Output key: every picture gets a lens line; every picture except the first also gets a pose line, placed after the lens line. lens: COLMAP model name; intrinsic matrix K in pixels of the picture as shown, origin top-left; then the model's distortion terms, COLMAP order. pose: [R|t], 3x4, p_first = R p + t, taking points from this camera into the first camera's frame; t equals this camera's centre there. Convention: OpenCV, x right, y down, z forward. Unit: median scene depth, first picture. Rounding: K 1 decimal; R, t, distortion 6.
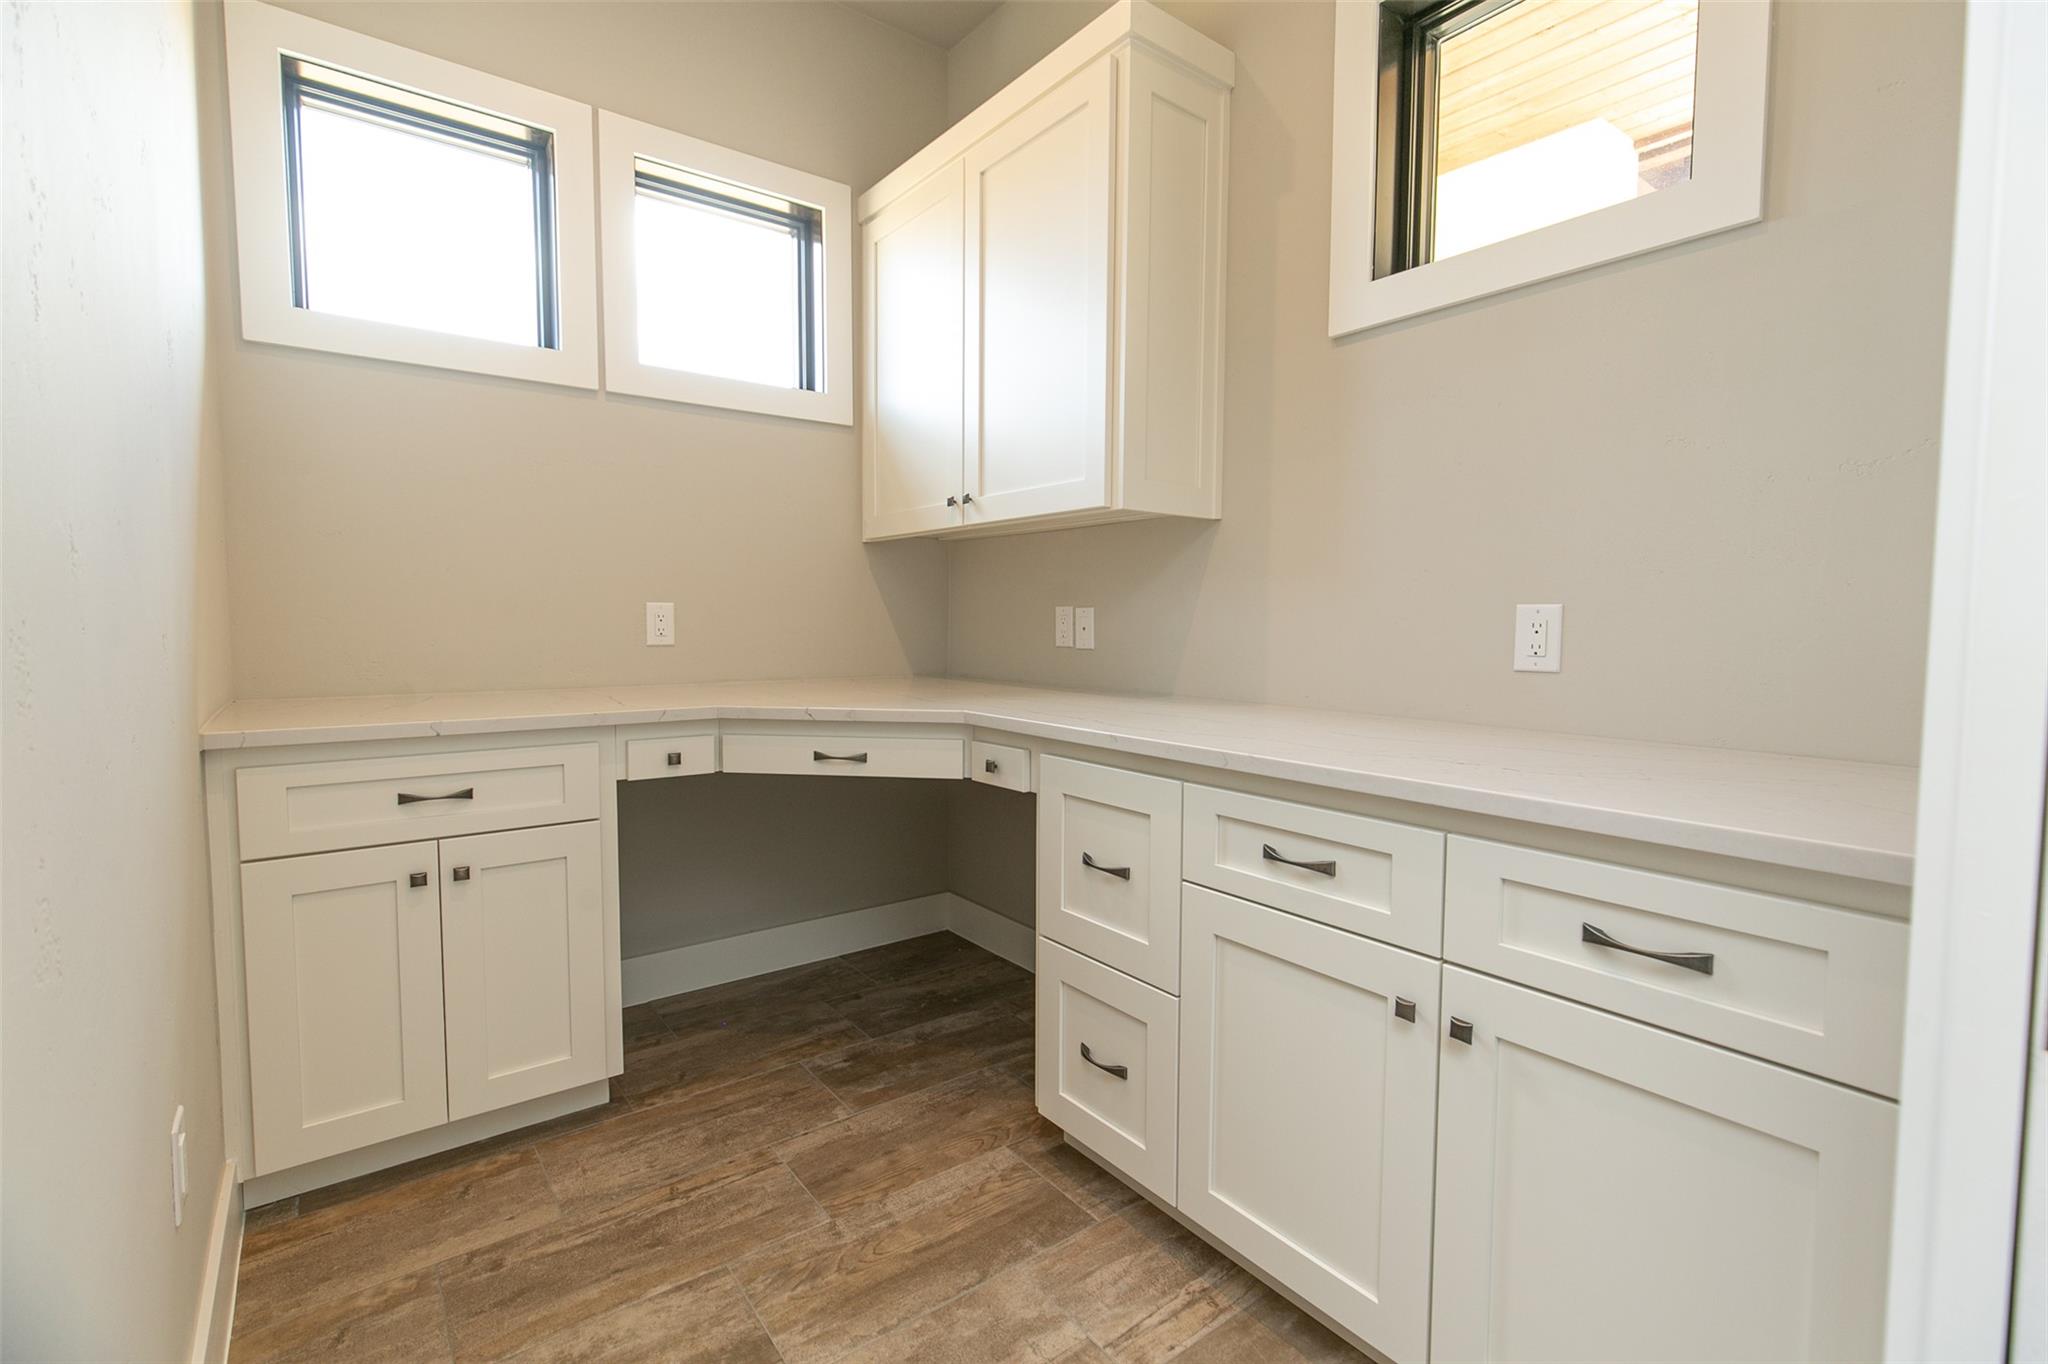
lens RADIAL K [[914.0, 0, 1018.9], [0, 914.0, 673.5], [0, 0, 1]] dist [0.003007, -0.000064]
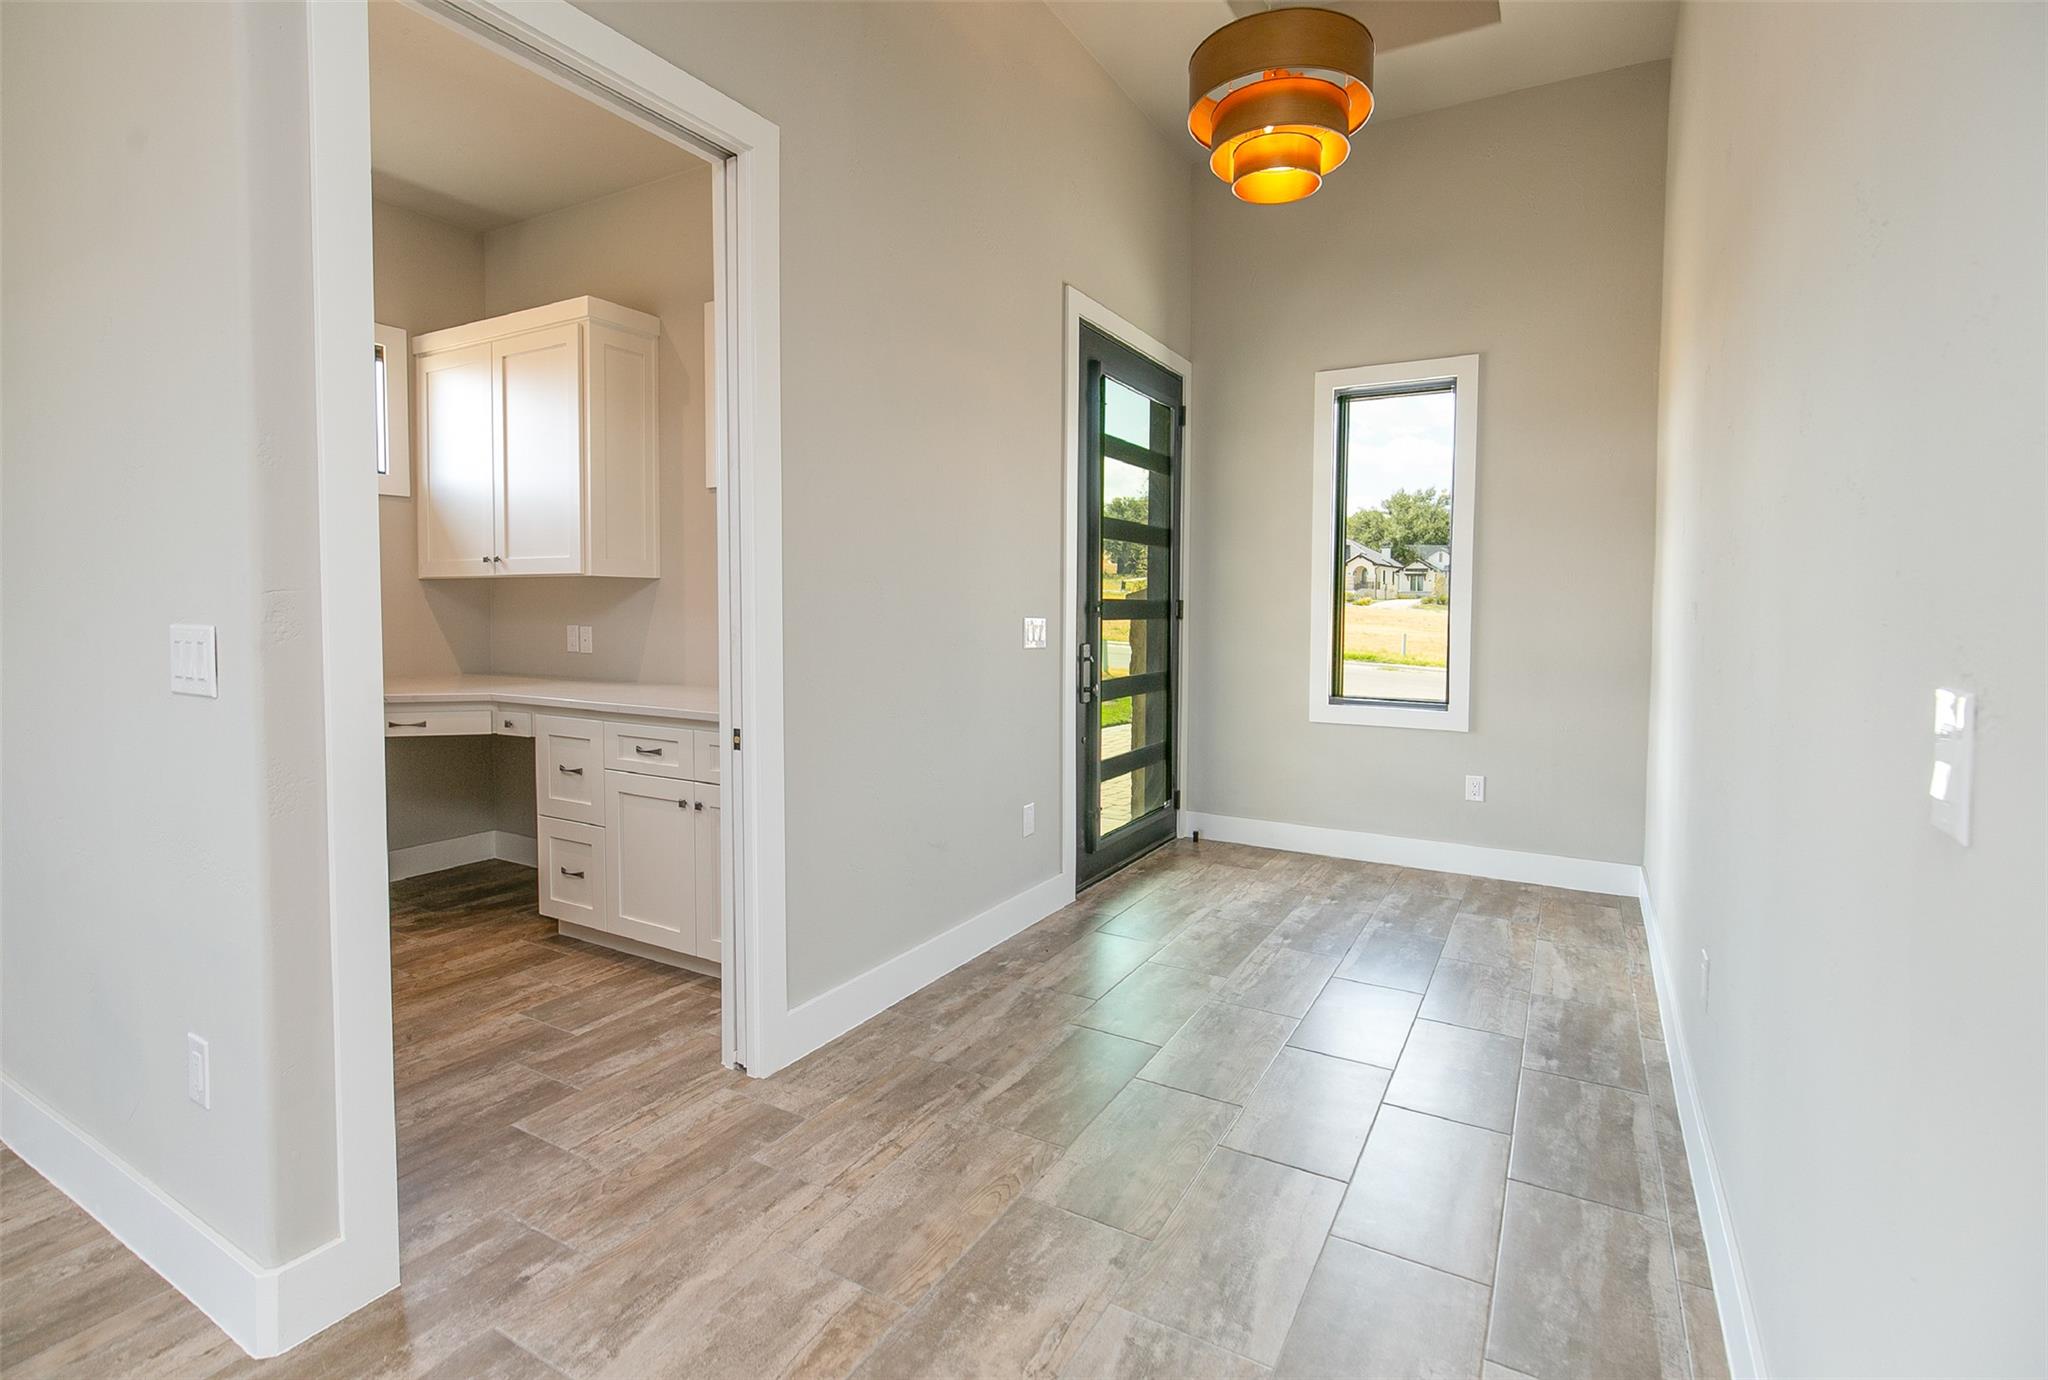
lens RADIAL K [[965.5, 0, 1019.6], [0, 965.5, 643.5], [0, 0, 1]] dist [-0.011535, -0.000018]
pose [[0.923240, -0.018338, 0.383785, 0.162399], [0.026115, 0.999545, -0.015063, 0.000695], [-0.383335, 0.023930, 0.923299, -1.034775]]
